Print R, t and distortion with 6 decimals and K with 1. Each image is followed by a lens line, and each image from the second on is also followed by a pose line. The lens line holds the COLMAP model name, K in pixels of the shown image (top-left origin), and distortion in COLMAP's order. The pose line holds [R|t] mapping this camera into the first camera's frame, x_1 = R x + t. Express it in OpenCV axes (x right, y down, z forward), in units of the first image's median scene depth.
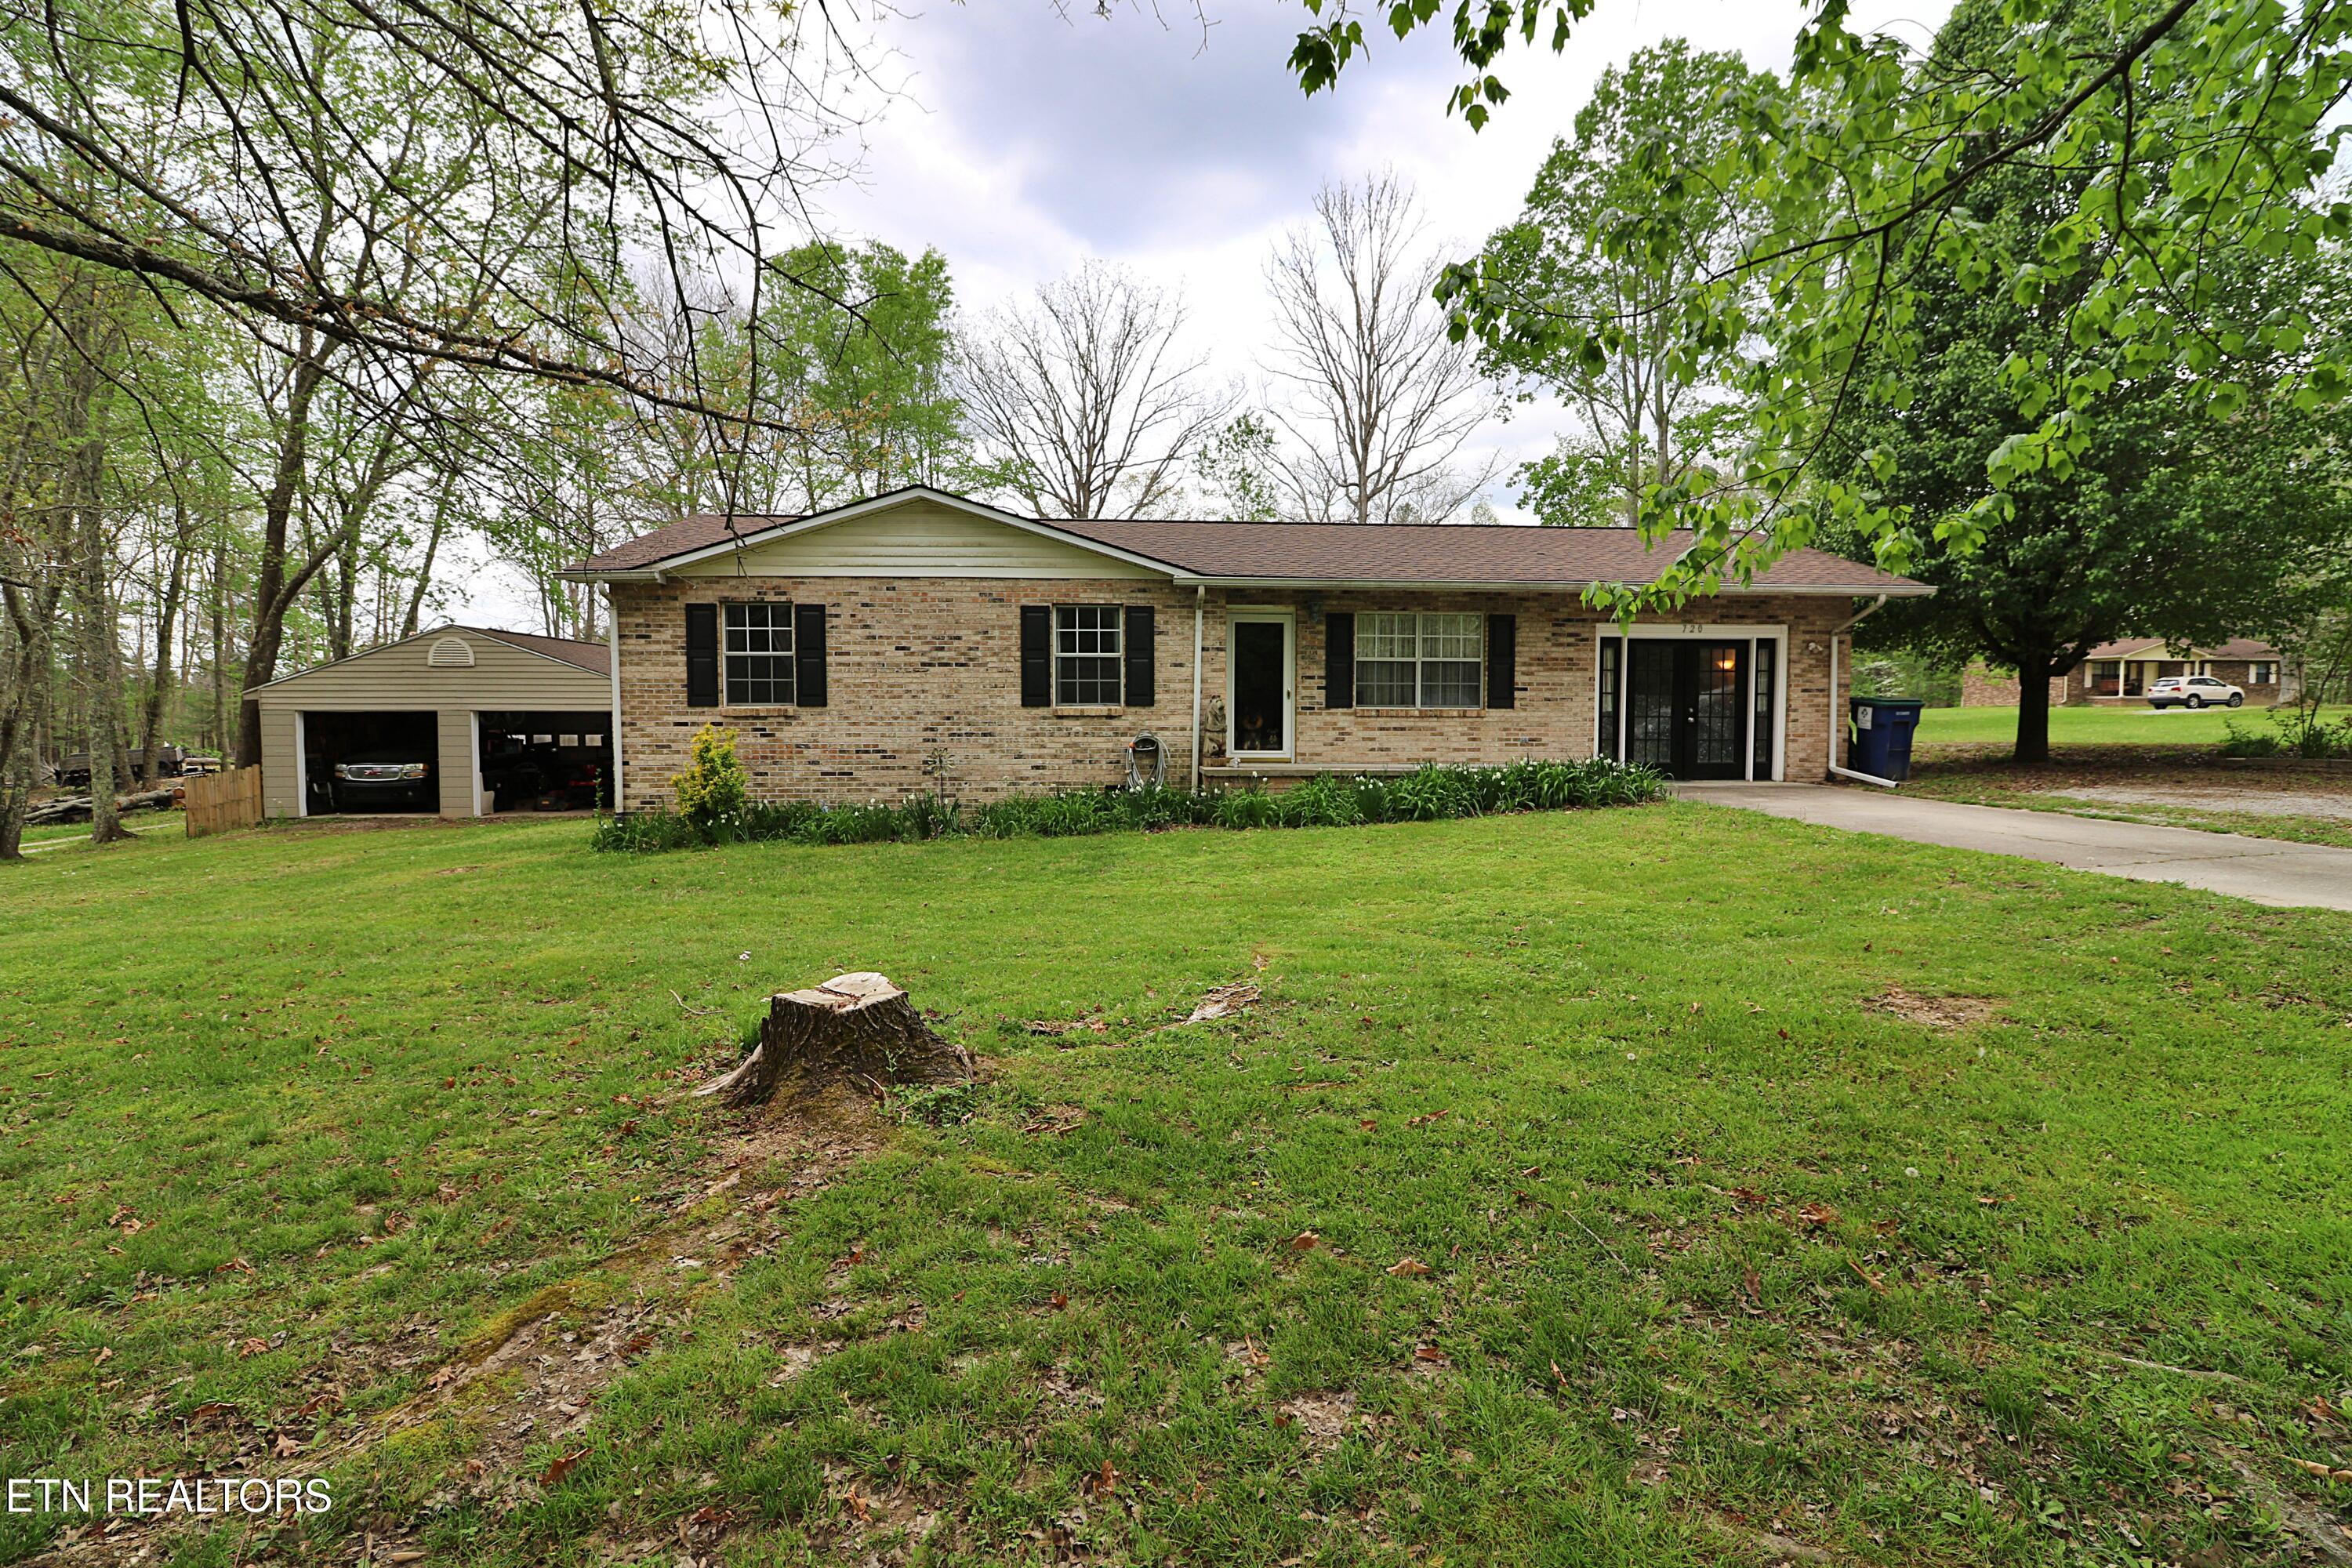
lens RADIAL K [[1078.6, 0, 1176.2], [0, 1078.6, 762.4], [0, 0, 1]] dist [0.001371, -0.013761]
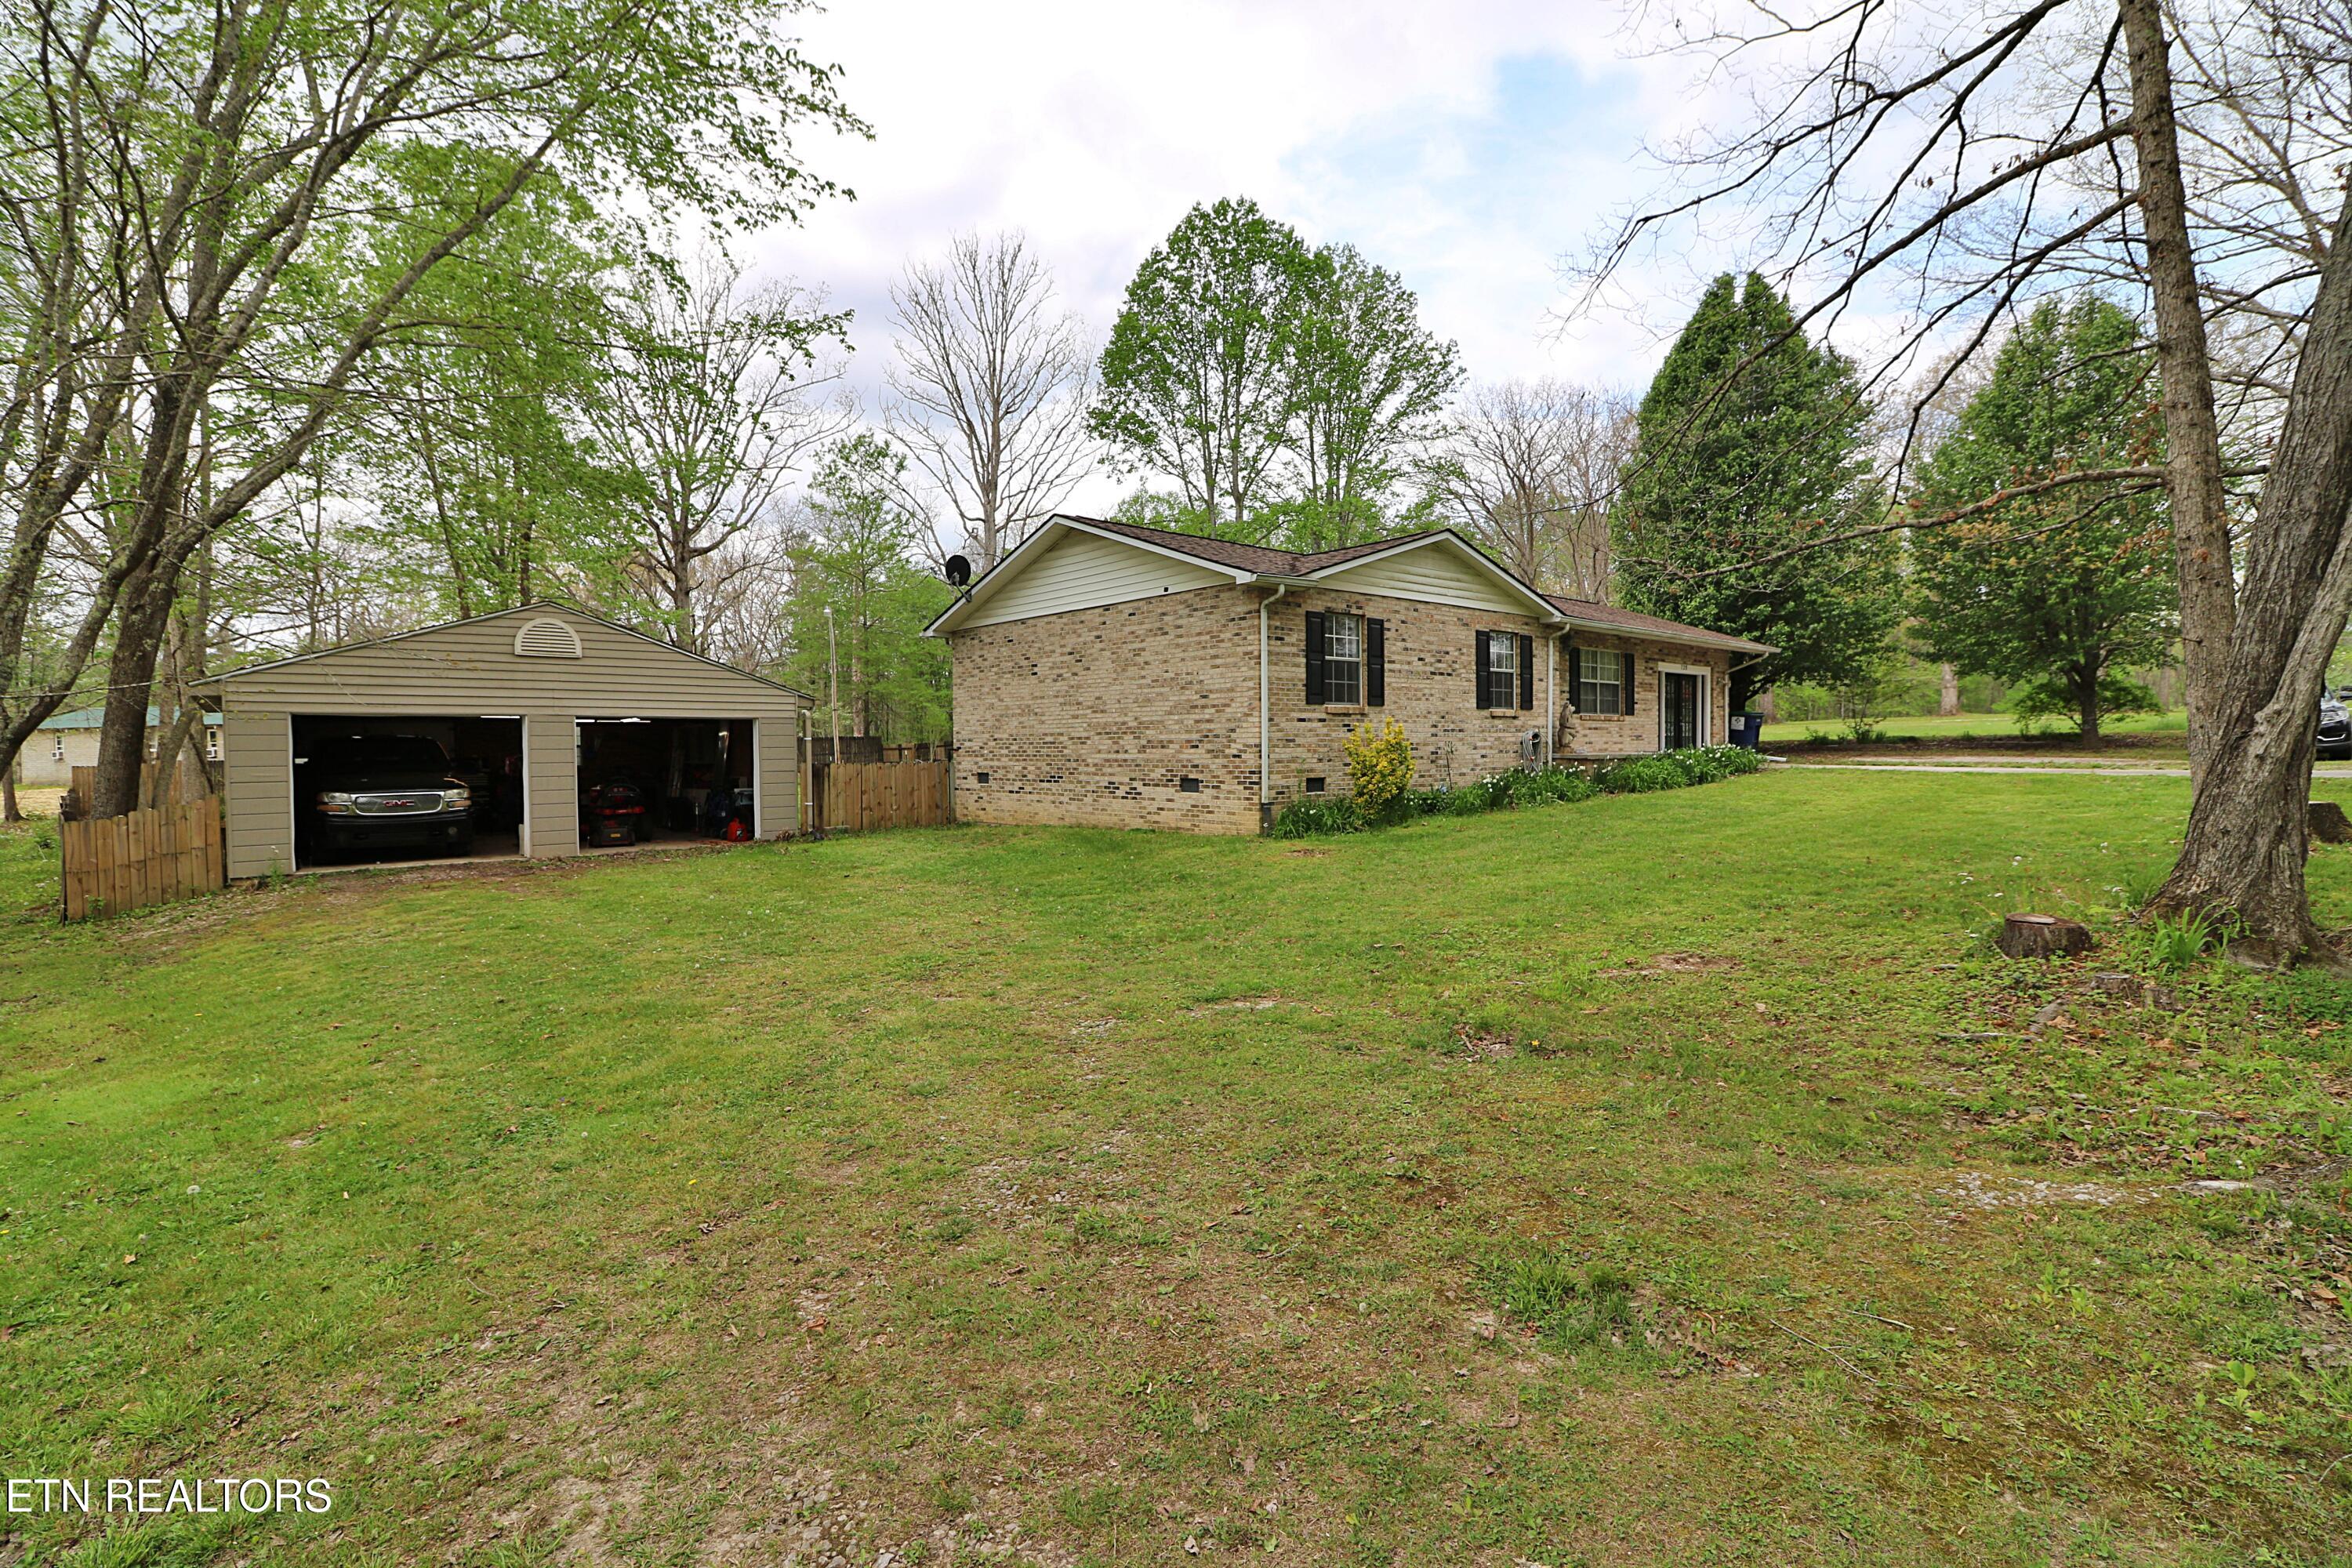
lens RADIAL K [[1078.8, 0, 1174.0], [0, 1078.8, 778.0], [0, 0, 1]] dist [0.001706, 0.000003]
pose [[0.793089, -0.024964, 0.608594, -1.165878], [0.036509, 0.999312, -0.006587, 0.024464], [-0.608010, 0.027443, 0.793455, 0.199231]]
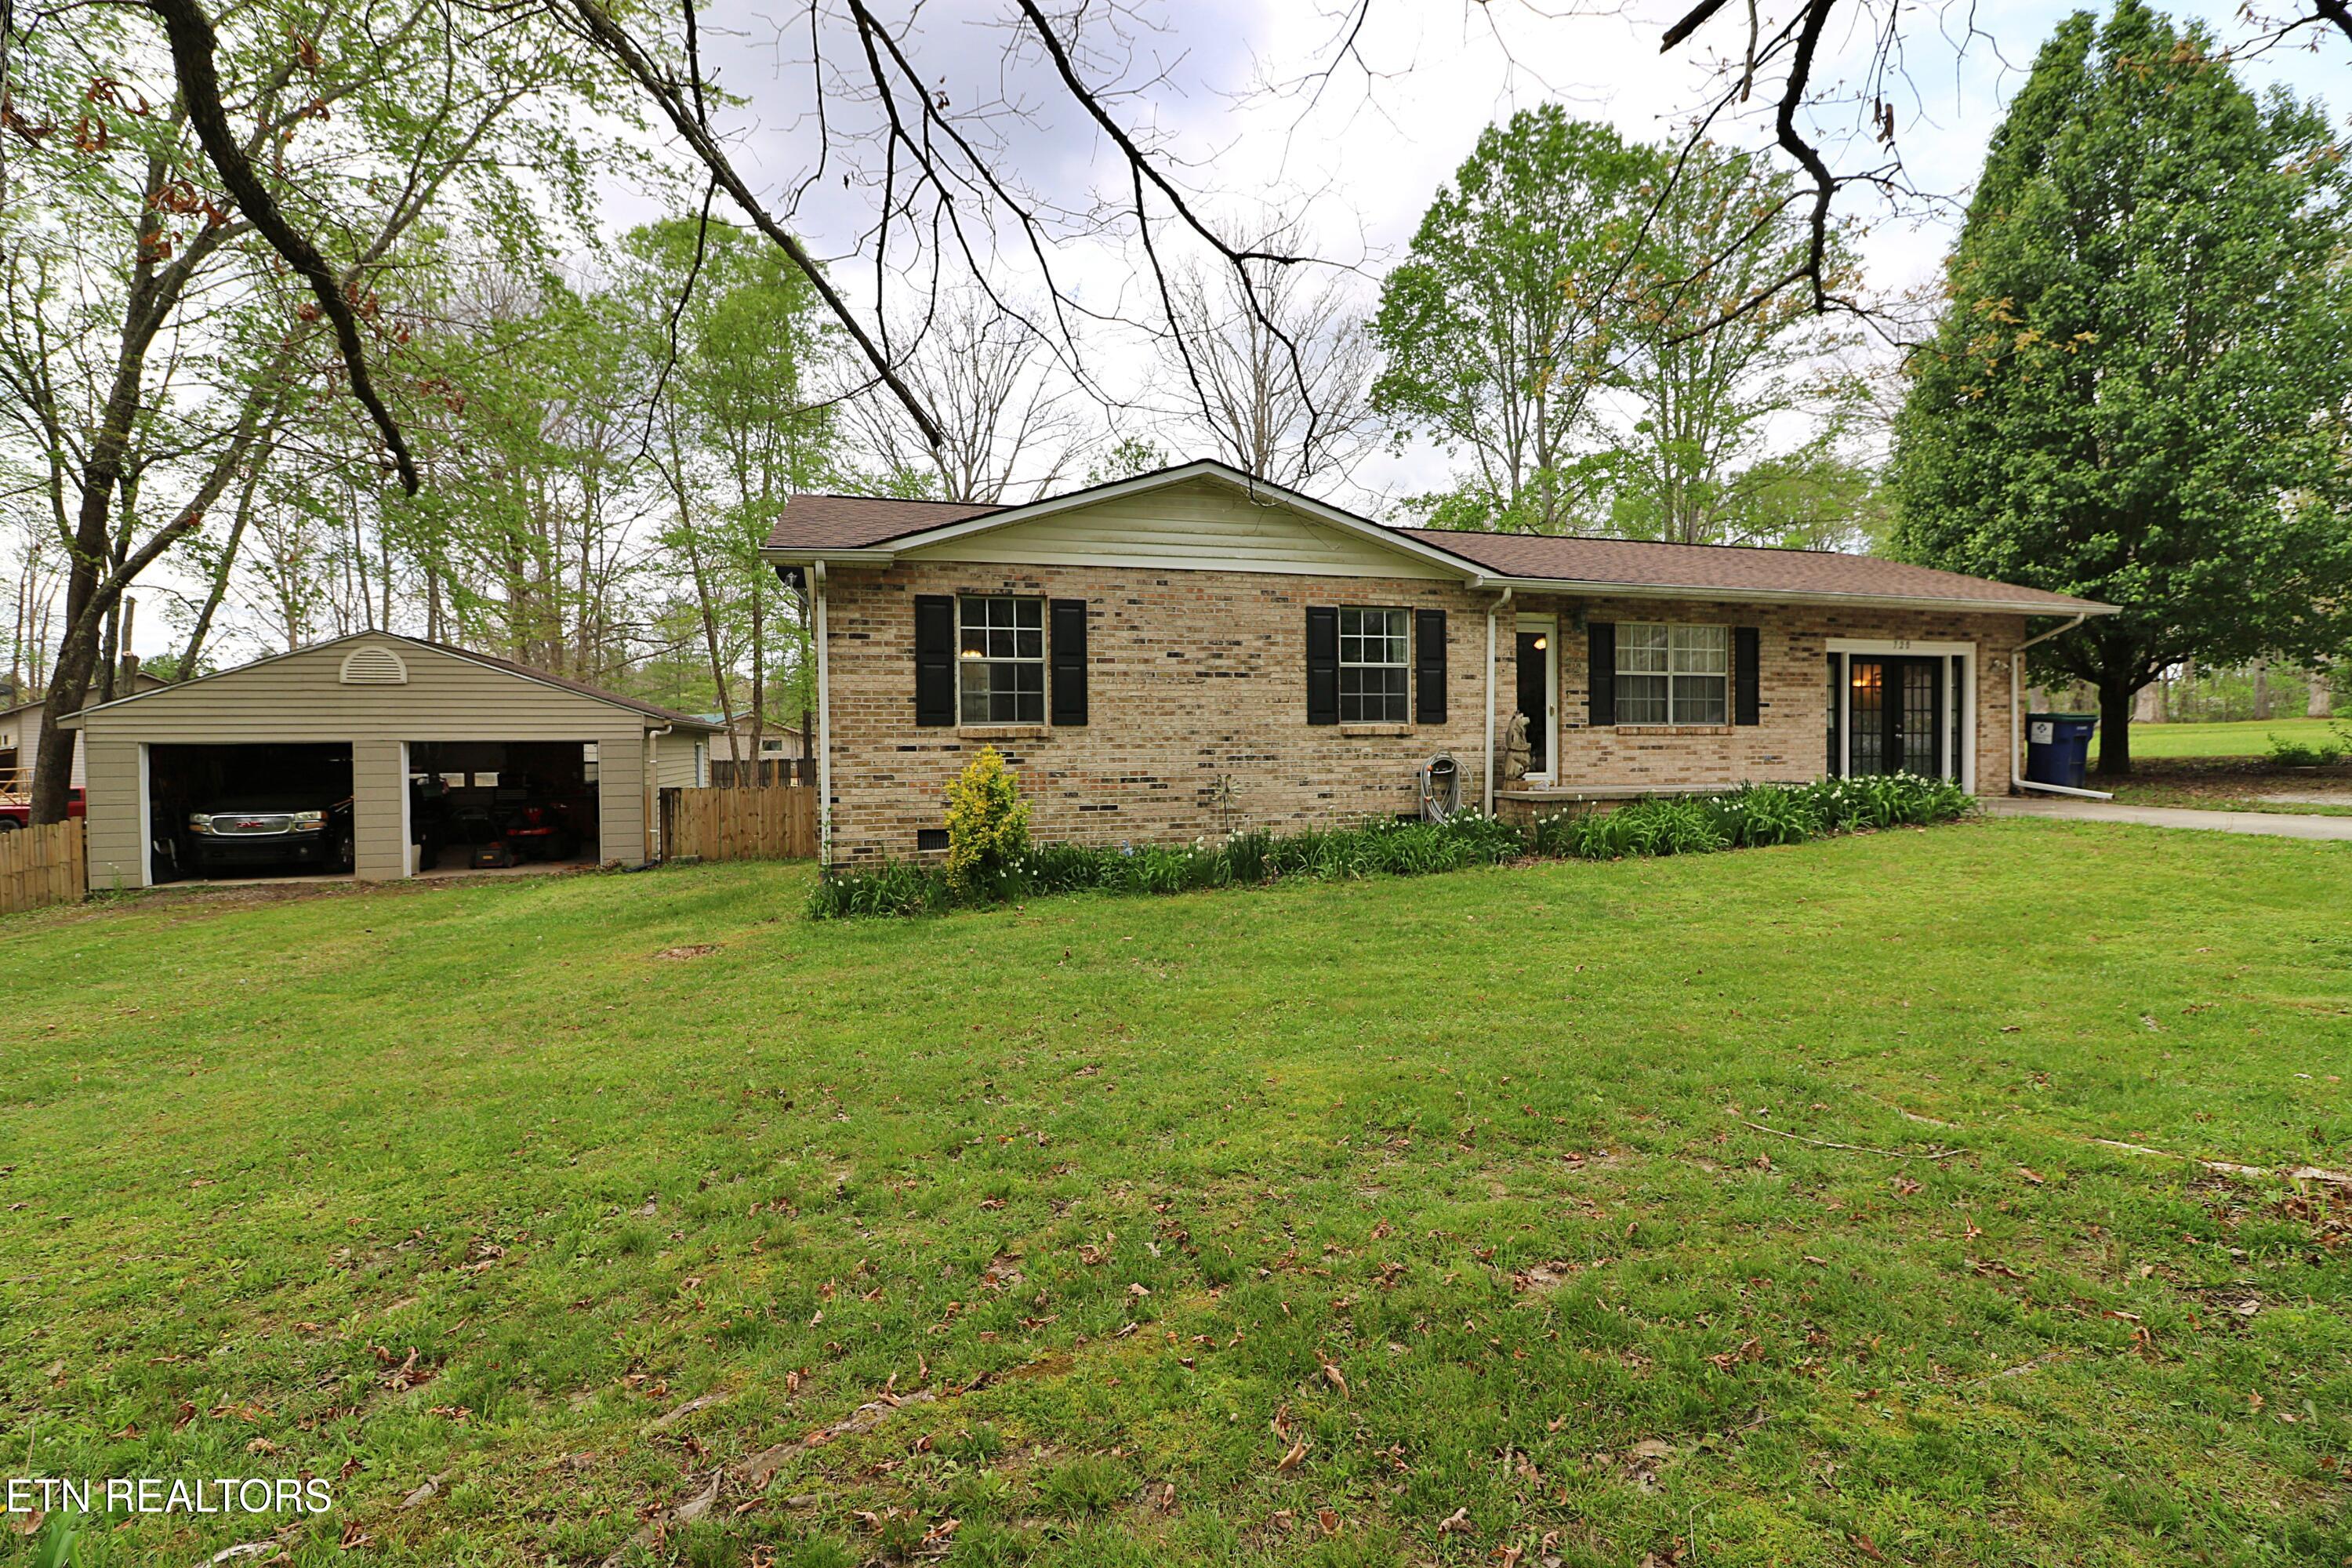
lens RADIAL K [[1078.6, 0, 1176.2], [0, 1078.6, 762.4], [0, 0, 1]] dist [0.001371, -0.013761]
pose [[0.975780, -0.012603, 0.218393, -0.416406], [0.019459, 0.999382, -0.029273, 0.001027], [-0.217889, 0.032813, 0.975422, 0.185859]]
